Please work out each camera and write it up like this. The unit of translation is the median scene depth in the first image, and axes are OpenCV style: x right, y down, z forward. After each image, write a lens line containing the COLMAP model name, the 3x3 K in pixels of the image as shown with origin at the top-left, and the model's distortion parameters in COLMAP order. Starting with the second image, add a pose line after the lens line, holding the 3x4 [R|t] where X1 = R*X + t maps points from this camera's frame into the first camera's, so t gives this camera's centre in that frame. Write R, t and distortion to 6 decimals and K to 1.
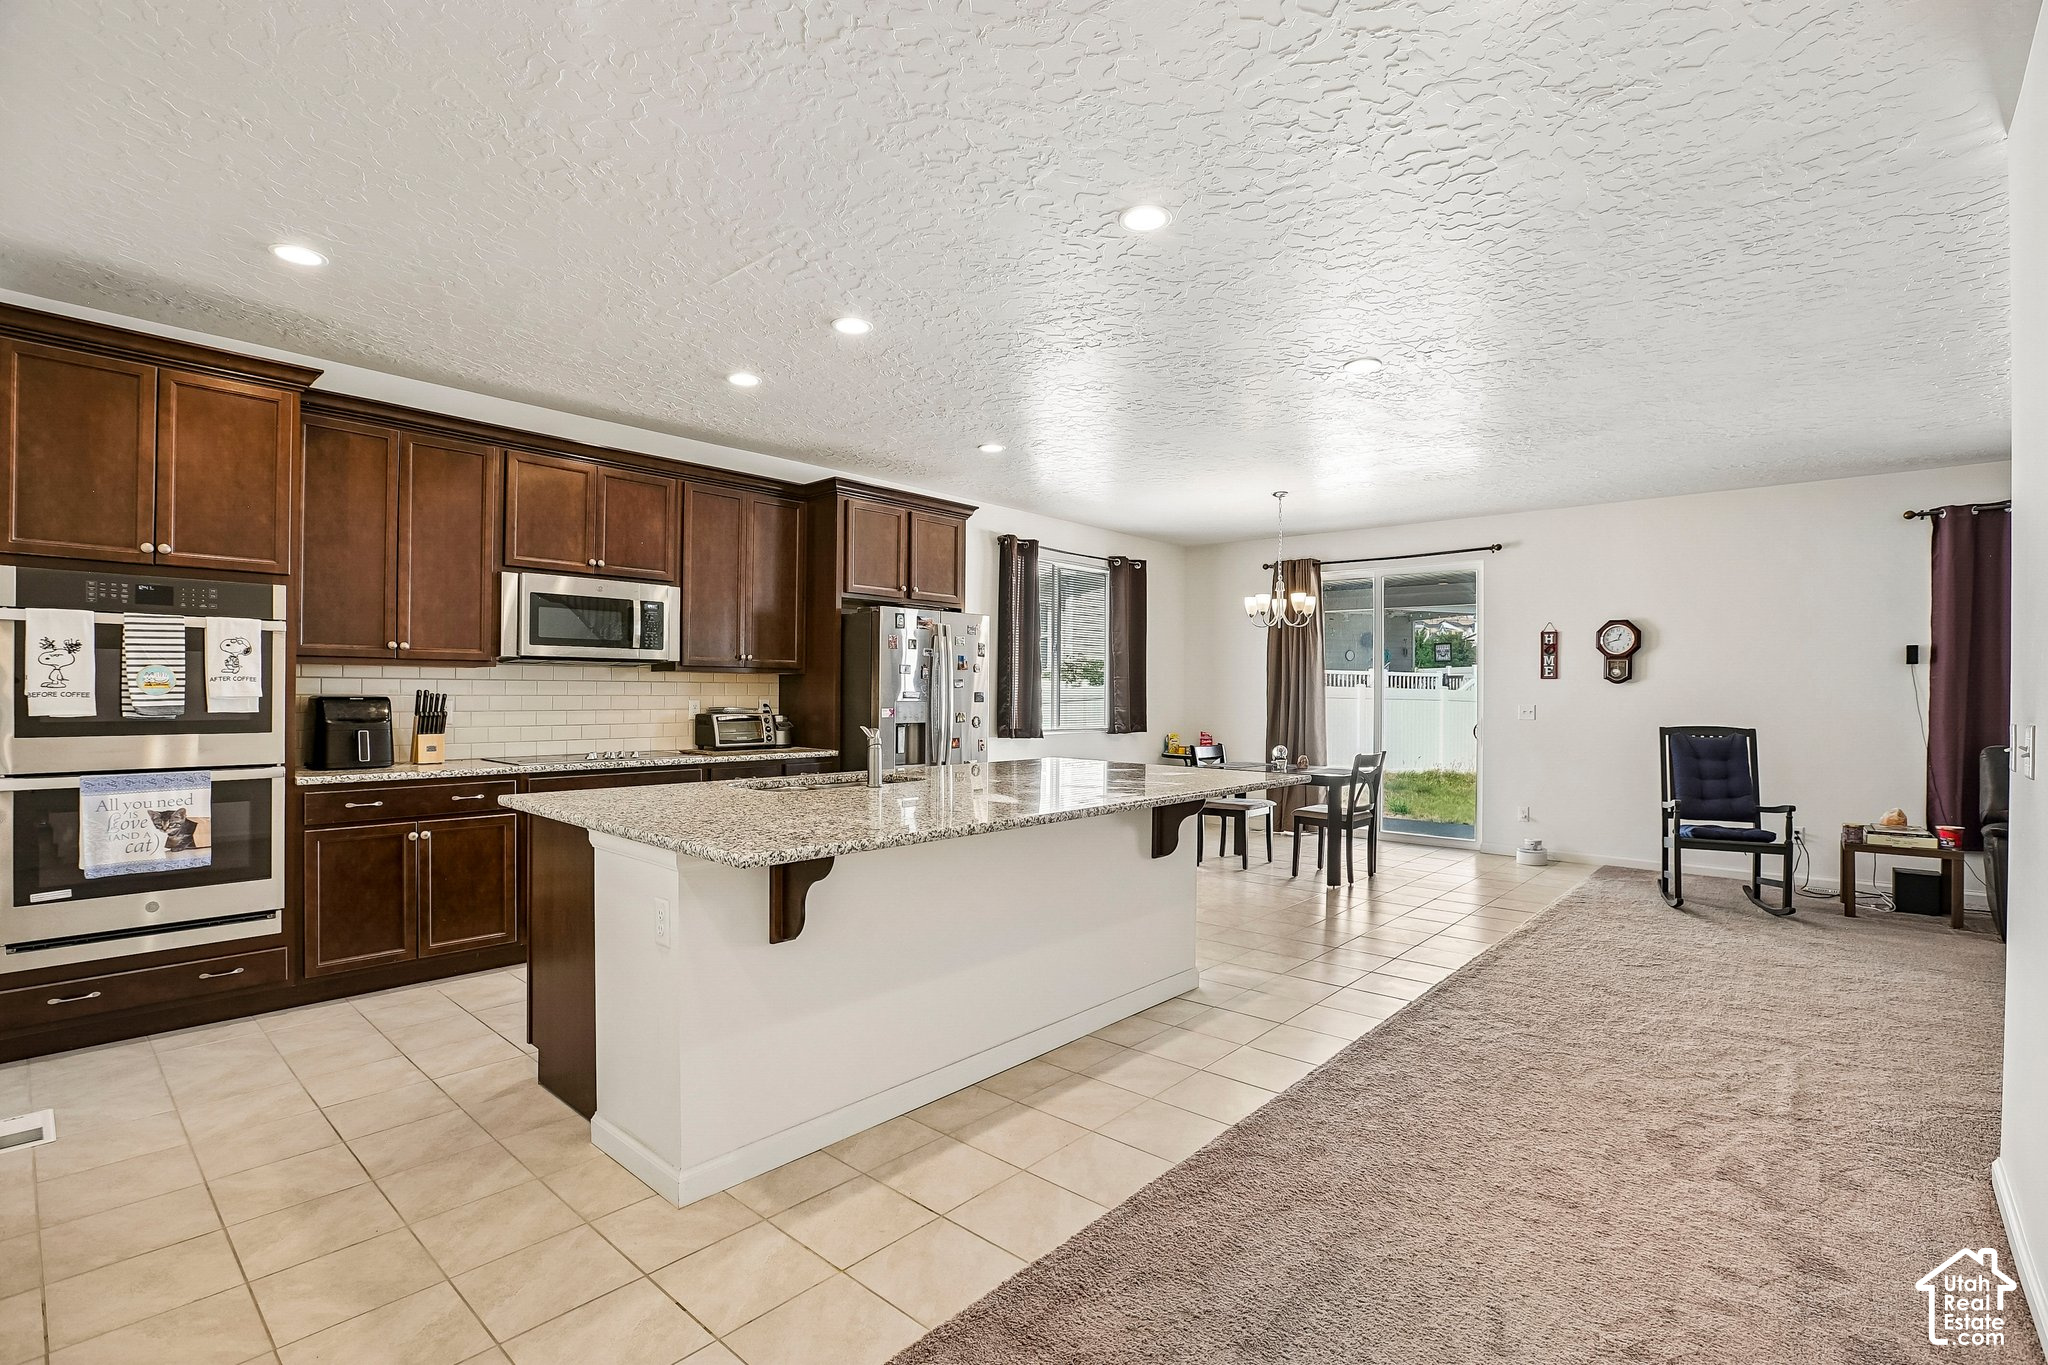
lens RADIAL K [[947.4, 0, 1037.7], [0, 947.4, 685.9], [0, 0, 1]] dist [-0.046576, 0.001211]
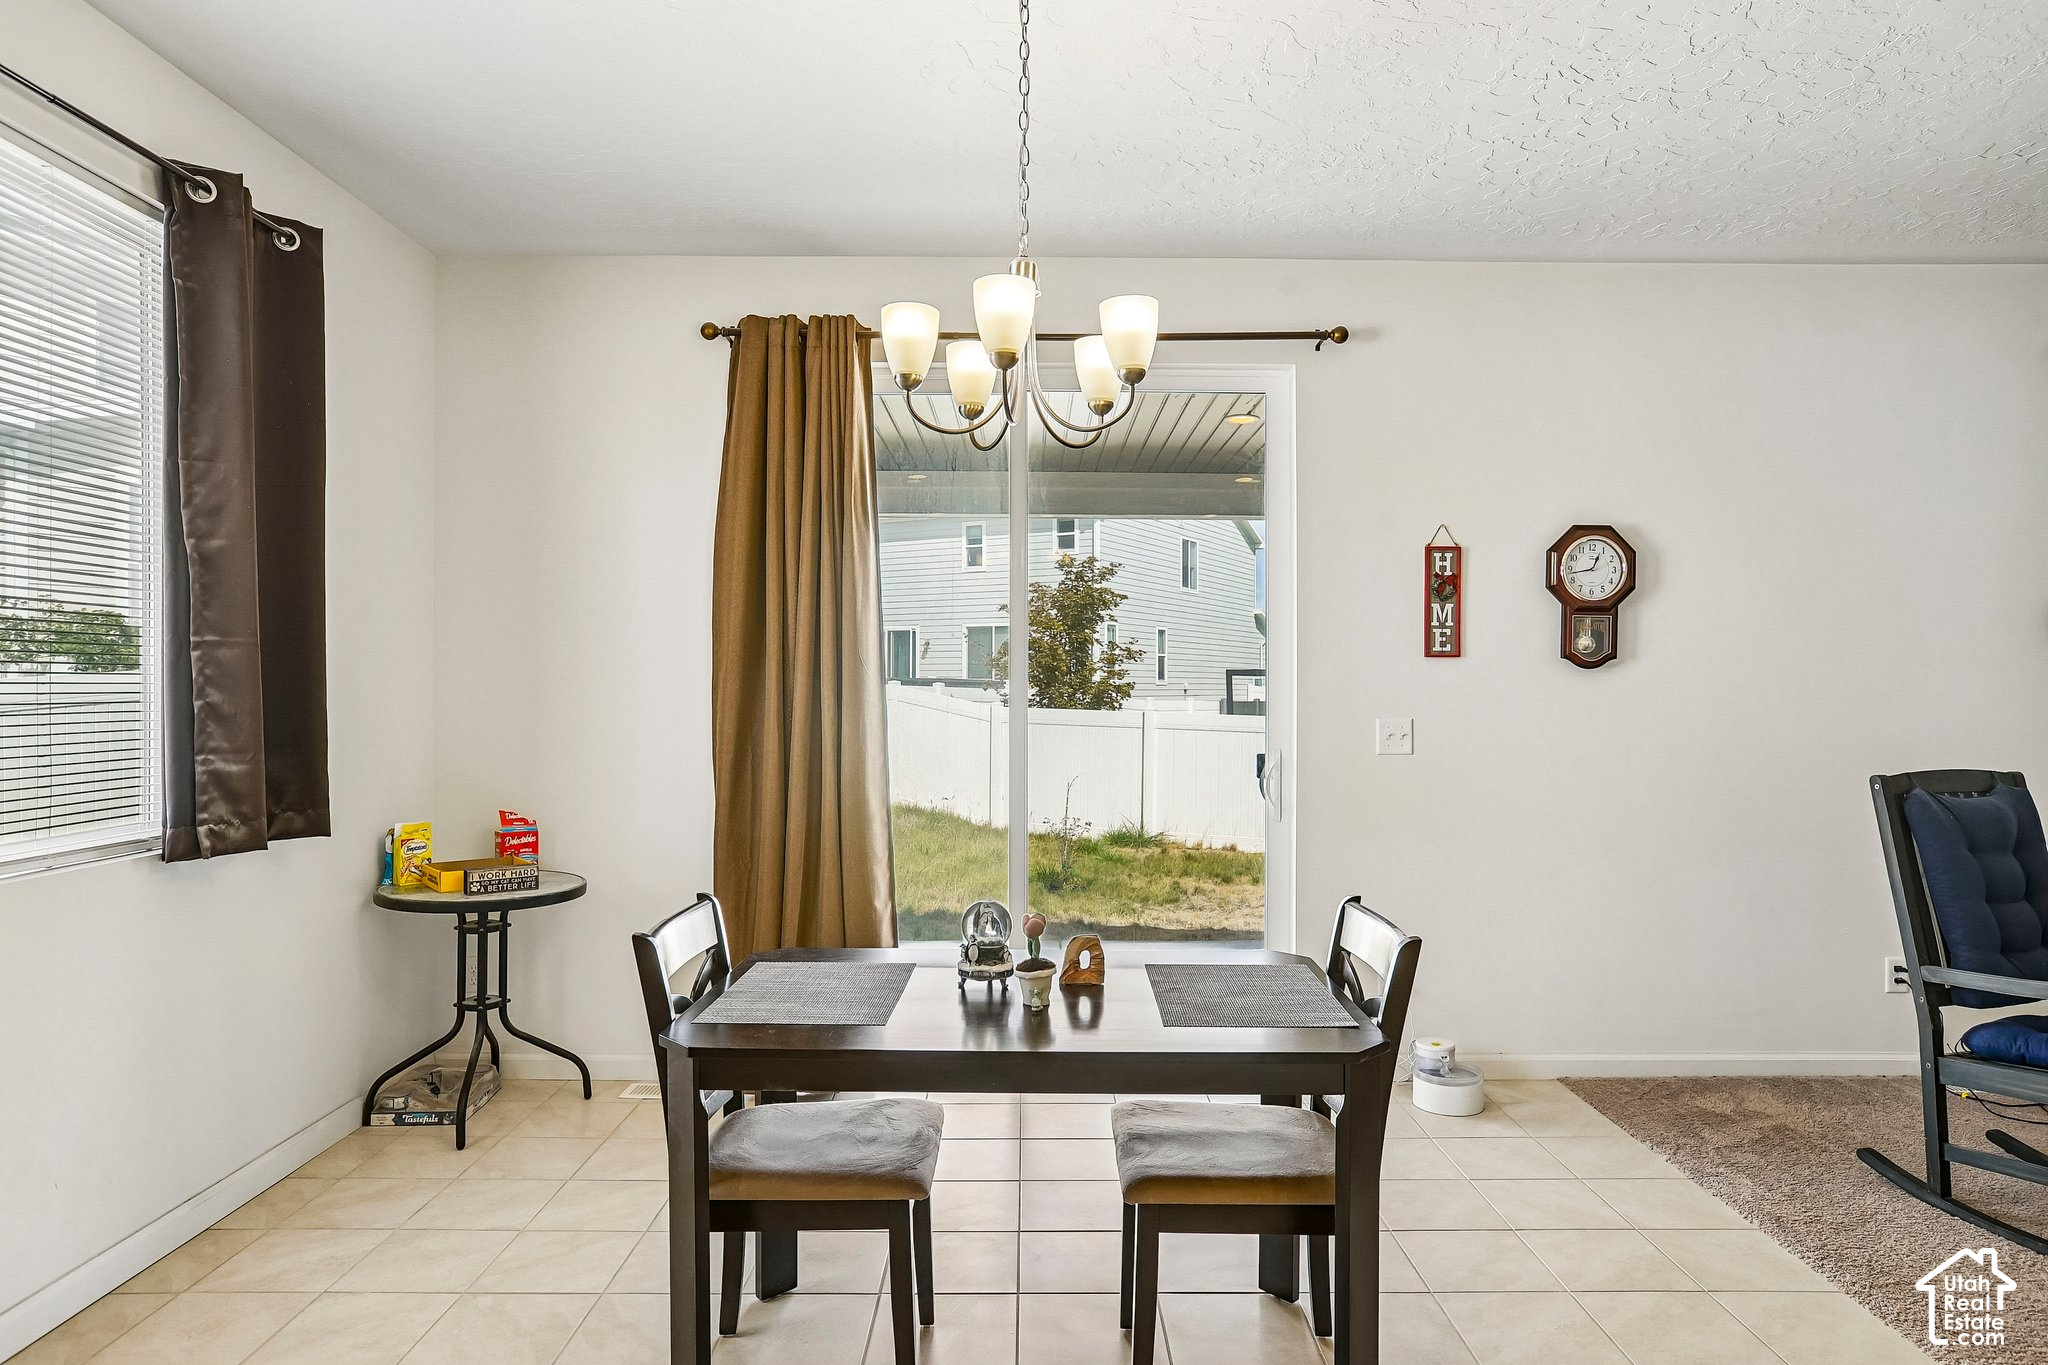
lens RADIAL K [[1242.7, 0, 1057.3], [0, 1242.7, 688.9], [0, 0, 1]] dist [-0.002498, -0.000814]
pose [[0.751626, -0.007458, 0.659547, 0.043152], [0.000066, 0.999937, 0.011232, 0.000633], [-0.659589, -0.008399, 0.751579, 0.733398]]
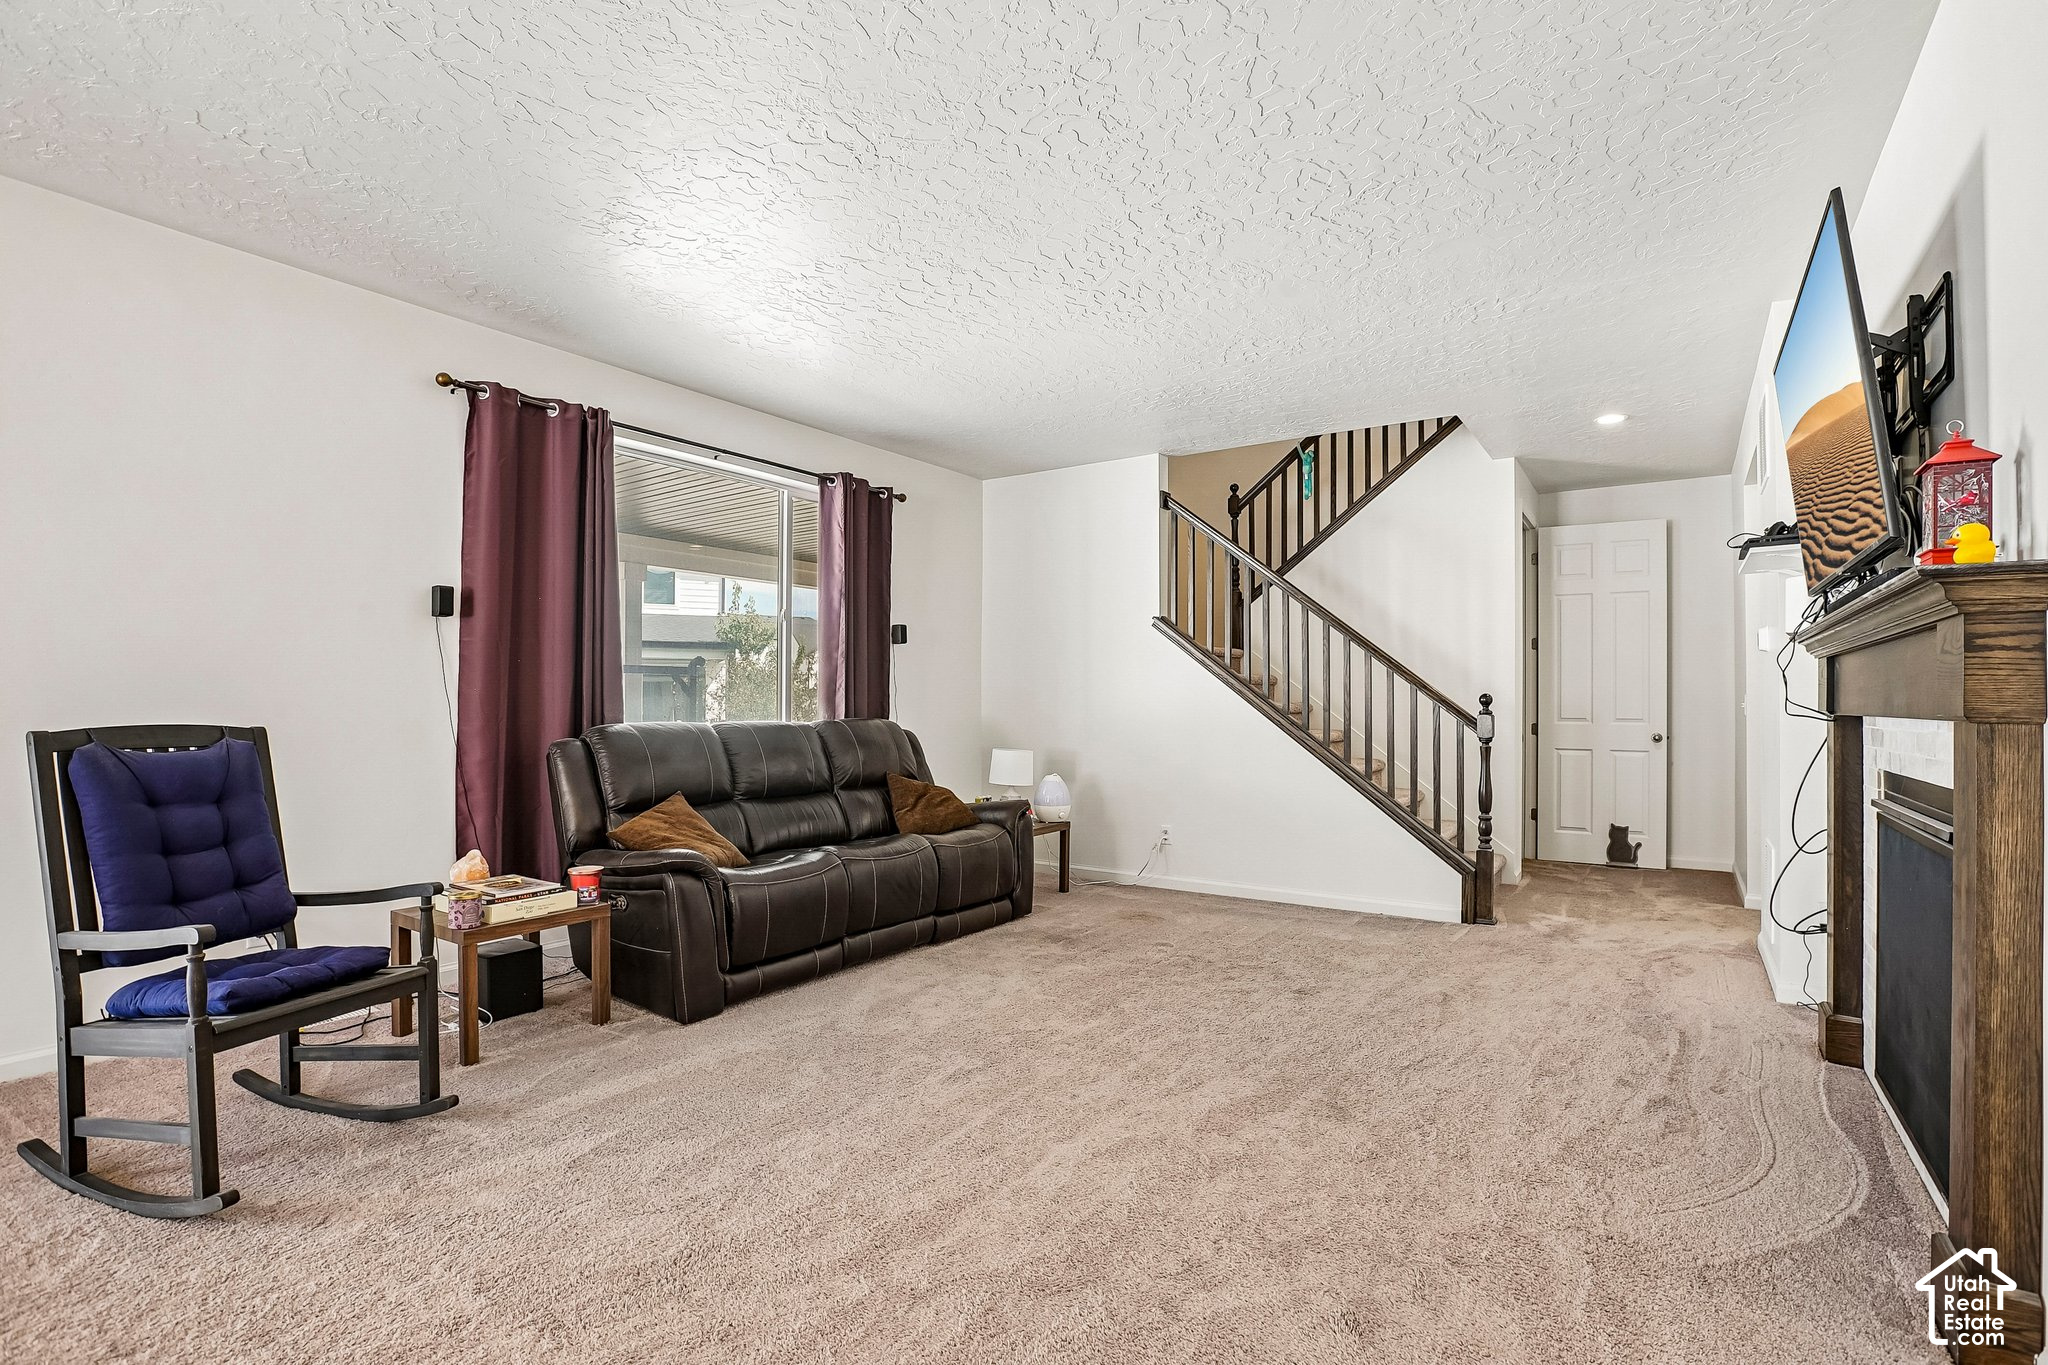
lens RADIAL K [[947.4, 0, 1025.4], [0, 947.4, 694.2], [0, 0, 1]] dist [-0.046576, 0.001211]
pose [[-0.131454, 0.000003, 0.991322, 0.234340], [-0.013159, 0.999912, -0.001748, 0.022099], [-0.991235, -0.013275, -0.131442, 0.587257]]
